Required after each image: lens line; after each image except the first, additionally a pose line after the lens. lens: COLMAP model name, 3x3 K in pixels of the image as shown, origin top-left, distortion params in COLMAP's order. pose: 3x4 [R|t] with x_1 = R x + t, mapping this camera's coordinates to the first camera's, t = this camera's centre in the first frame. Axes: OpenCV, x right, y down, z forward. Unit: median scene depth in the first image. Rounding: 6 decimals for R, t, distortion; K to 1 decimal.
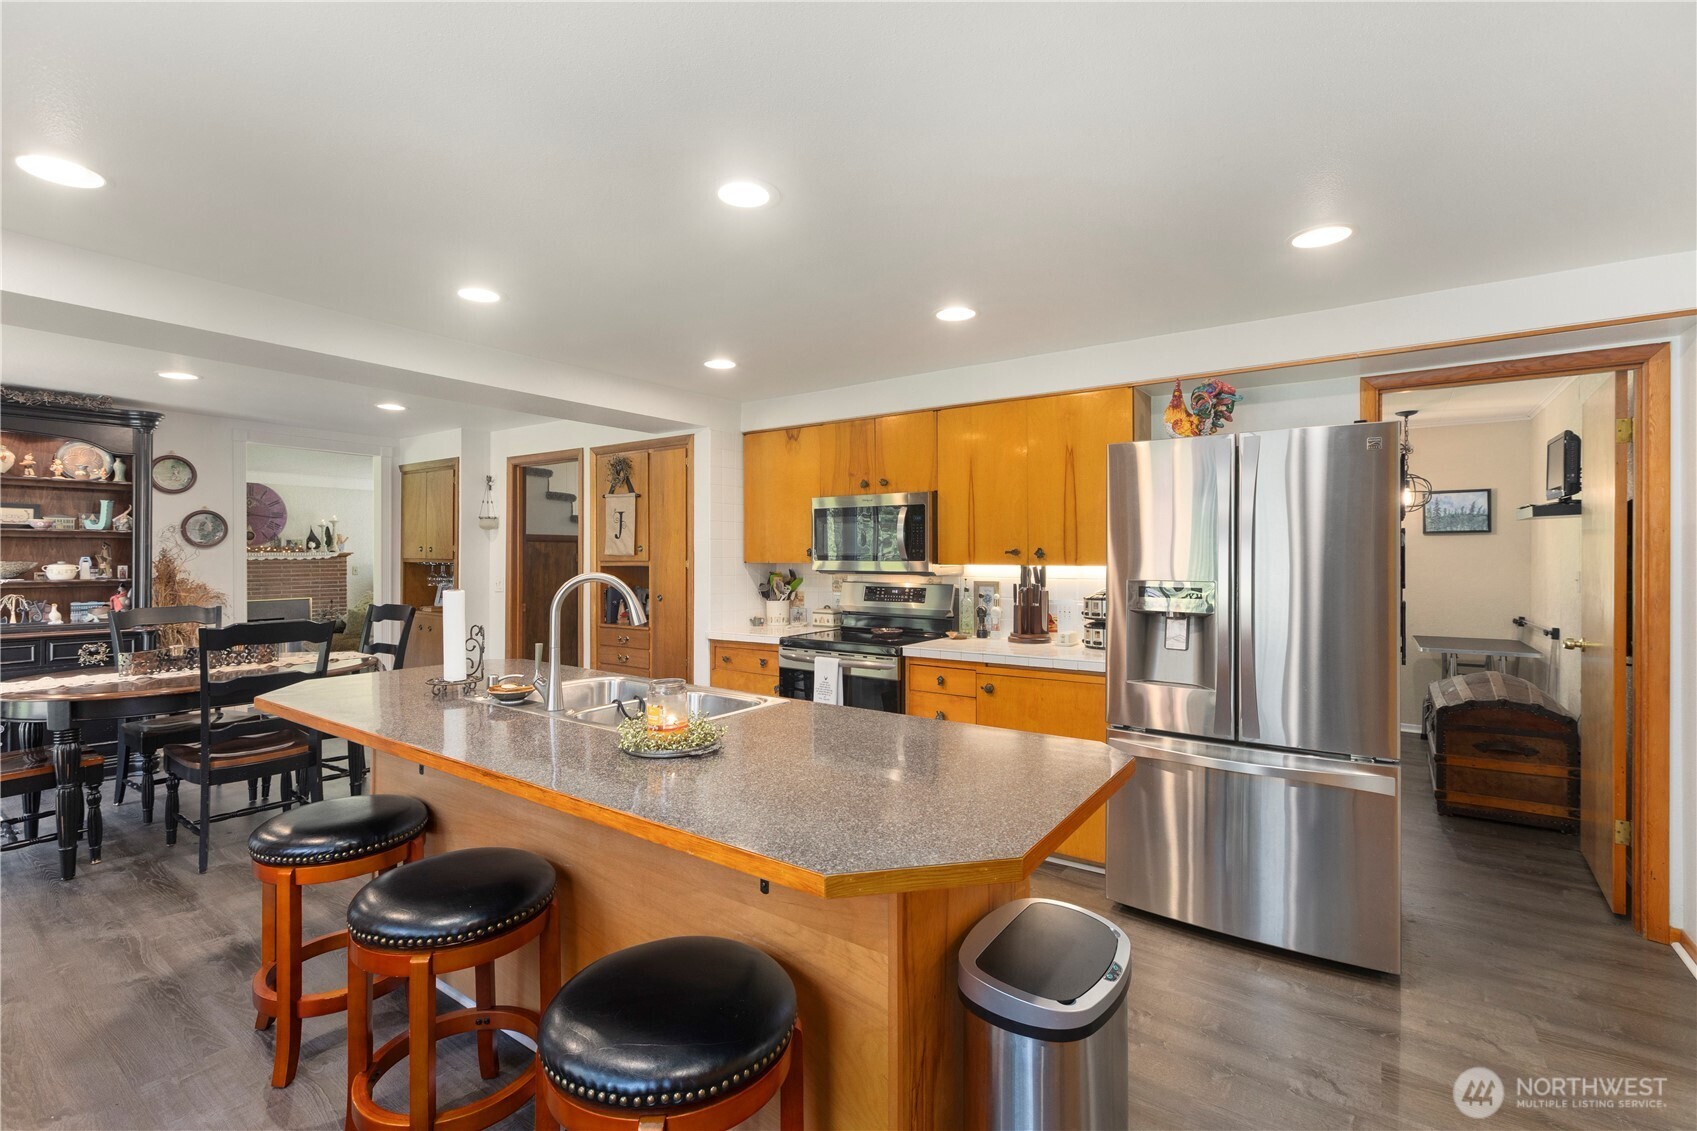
lens RADIAL K [[756.0, 0, 847.3], [0, 756.0, 553.6], [0, 0, 1]] dist [-0.005897, -0.000590]
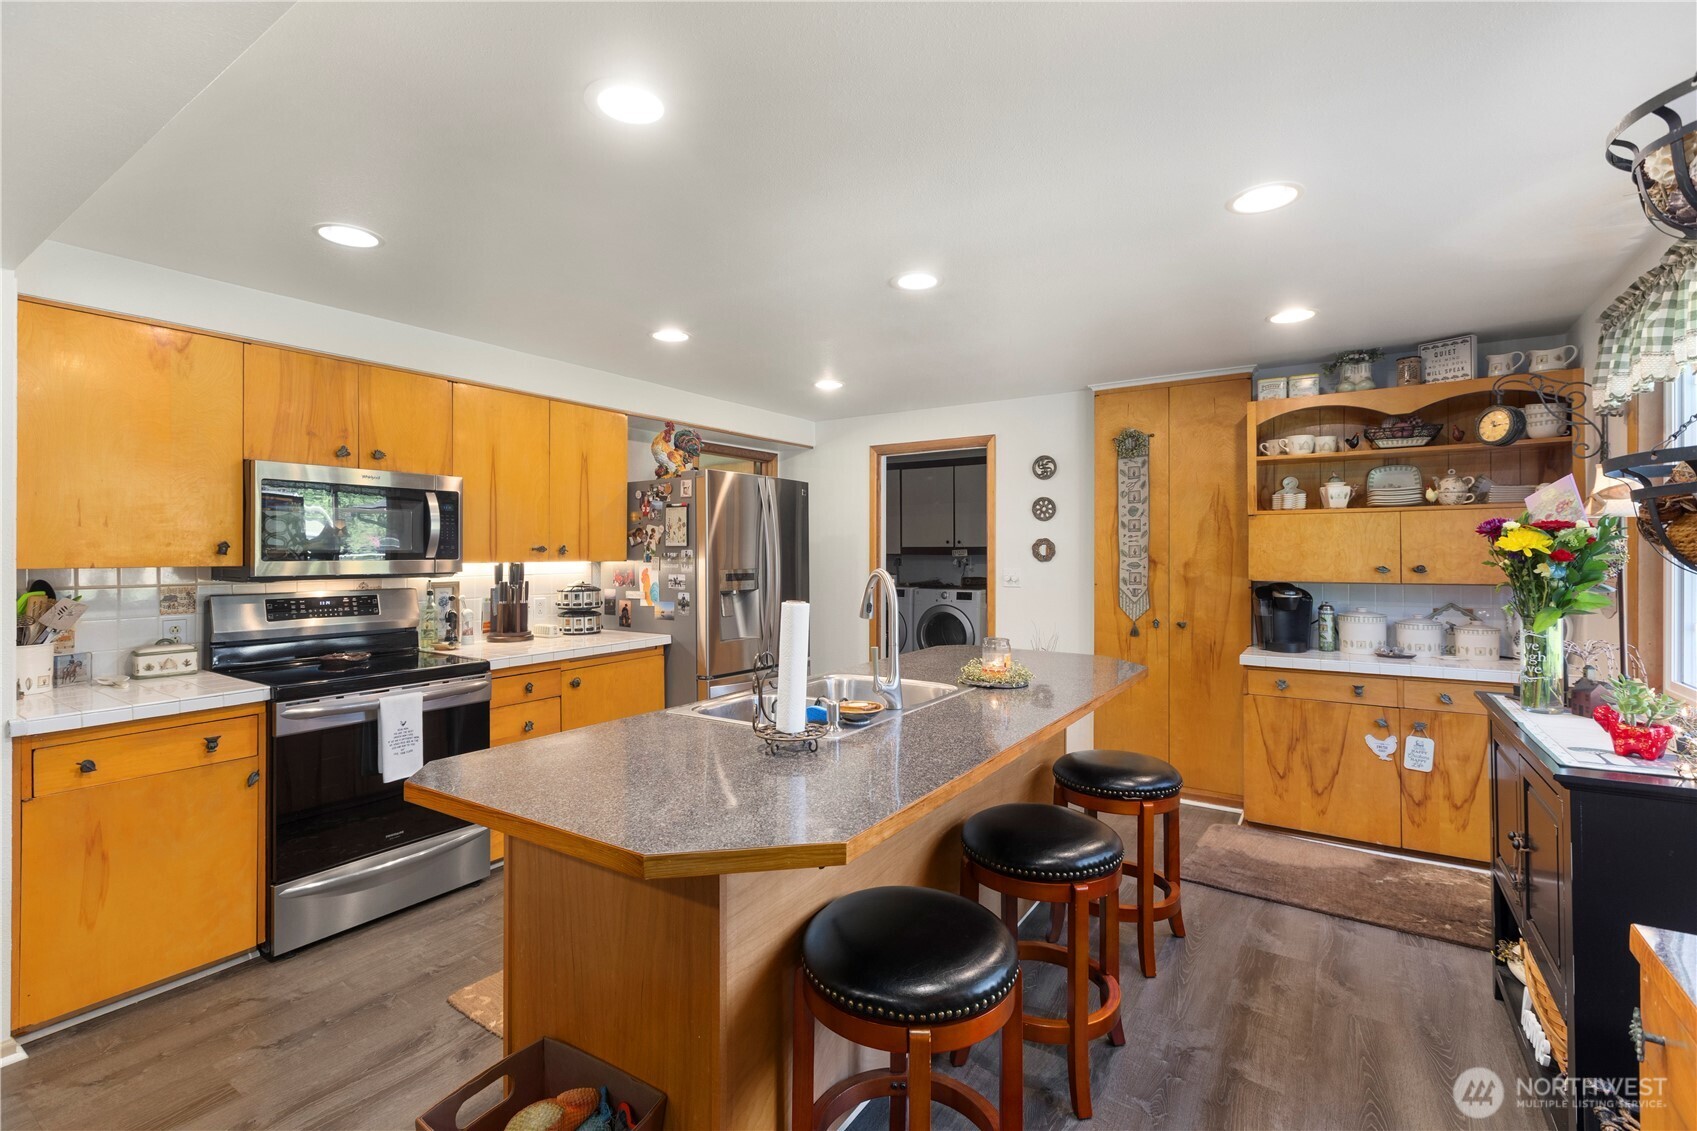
lens RADIAL K [[756.0, 0, 847.3], [0, 756.0, 557.4], [0, 0, 1]] dist [-0.005897, -0.000590]
pose [[-0.034027, -0.006458, 0.999400, -0.755039], [0.001690, 0.999977, 0.006519, 0.002975], [-0.999419, 0.001911, -0.034016, 0.596535]]
